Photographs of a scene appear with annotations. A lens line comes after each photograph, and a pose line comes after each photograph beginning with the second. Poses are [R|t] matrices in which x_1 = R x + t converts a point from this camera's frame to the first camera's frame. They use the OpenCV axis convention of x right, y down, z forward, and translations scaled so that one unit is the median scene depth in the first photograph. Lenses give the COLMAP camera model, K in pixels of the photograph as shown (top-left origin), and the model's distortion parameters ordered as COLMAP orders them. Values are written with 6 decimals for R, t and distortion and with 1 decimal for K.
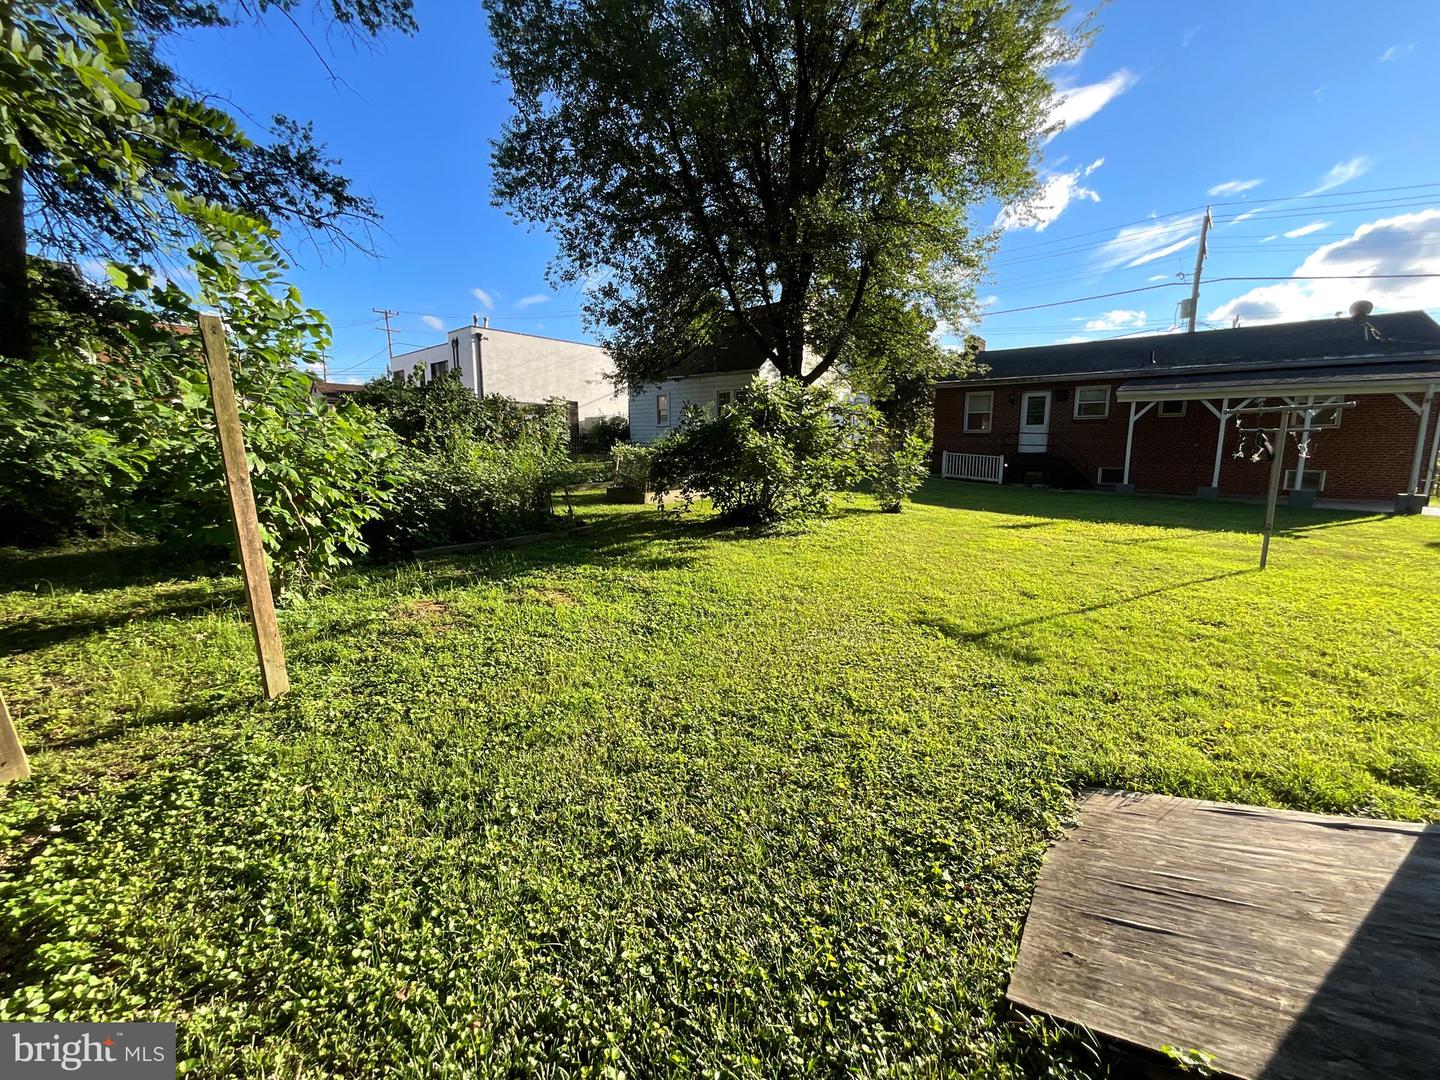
lens RADIAL K [[582.5, 0, 720.0], [0, 582.5, 540.0], [0, 0, 1]] dist [0.000798, 0.000625]
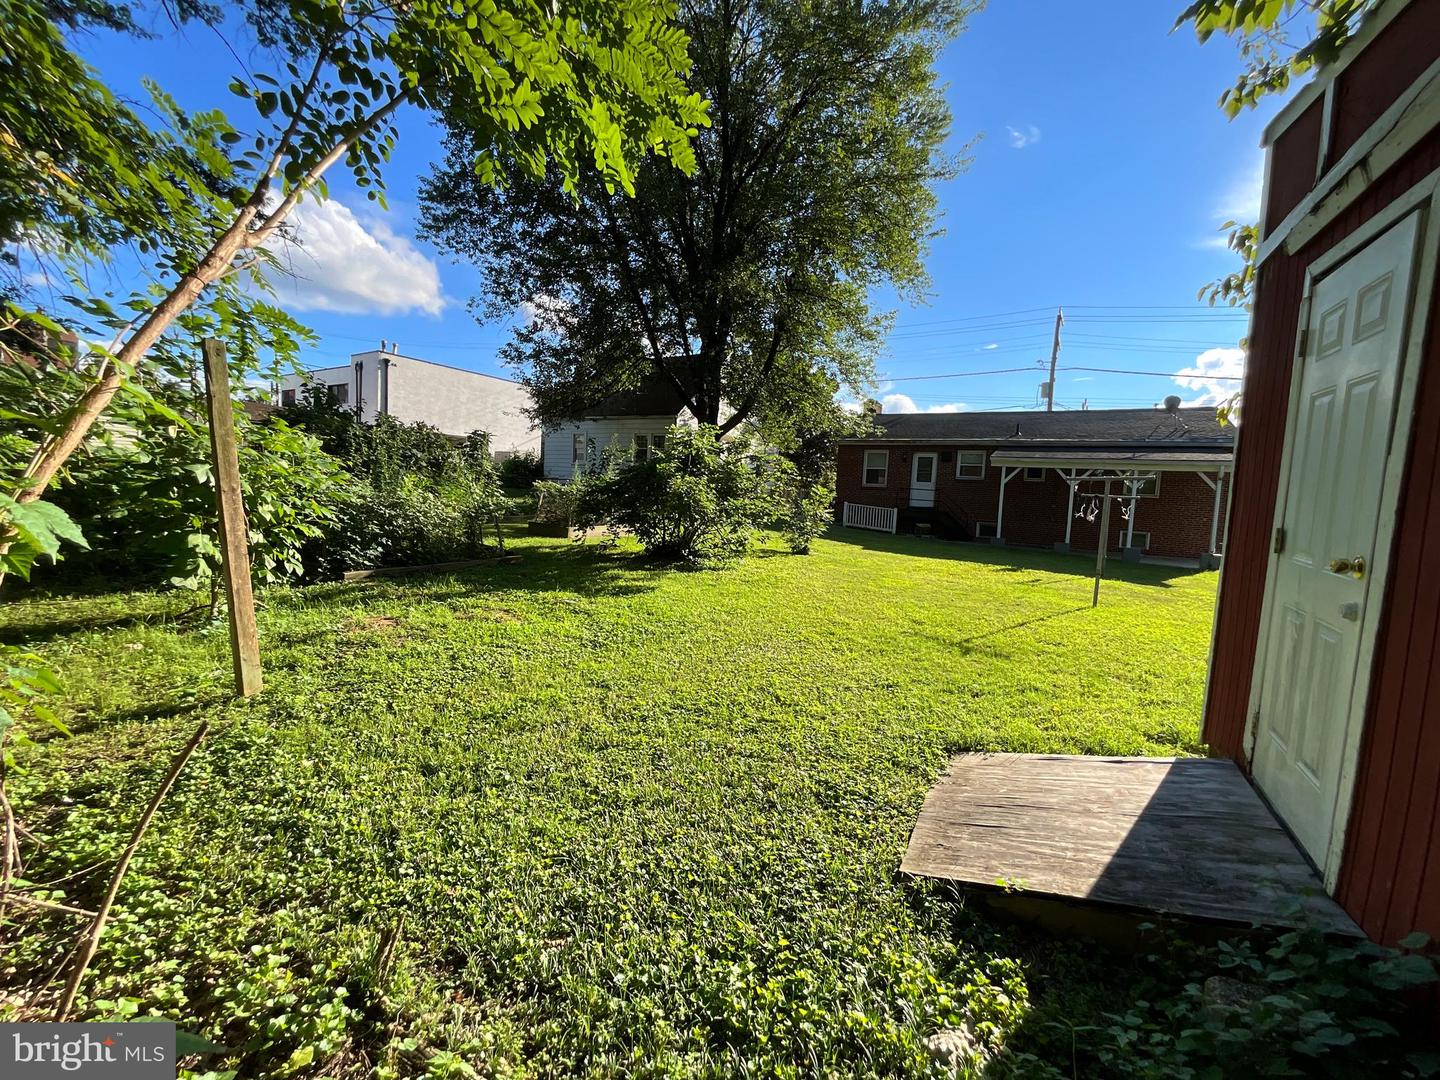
lens RADIAL K [[579.5, 0, 720.0], [0, 579.5, 540.0], [0, 0, 1]] dist [-0.000665, -0.000255]
pose [[0.987278, 0.036736, 0.154702, -0.085839], [-0.025313, 0.996849, -0.075172, 0.042757], [-0.156976, 0.070300, 0.985097, -0.171039]]
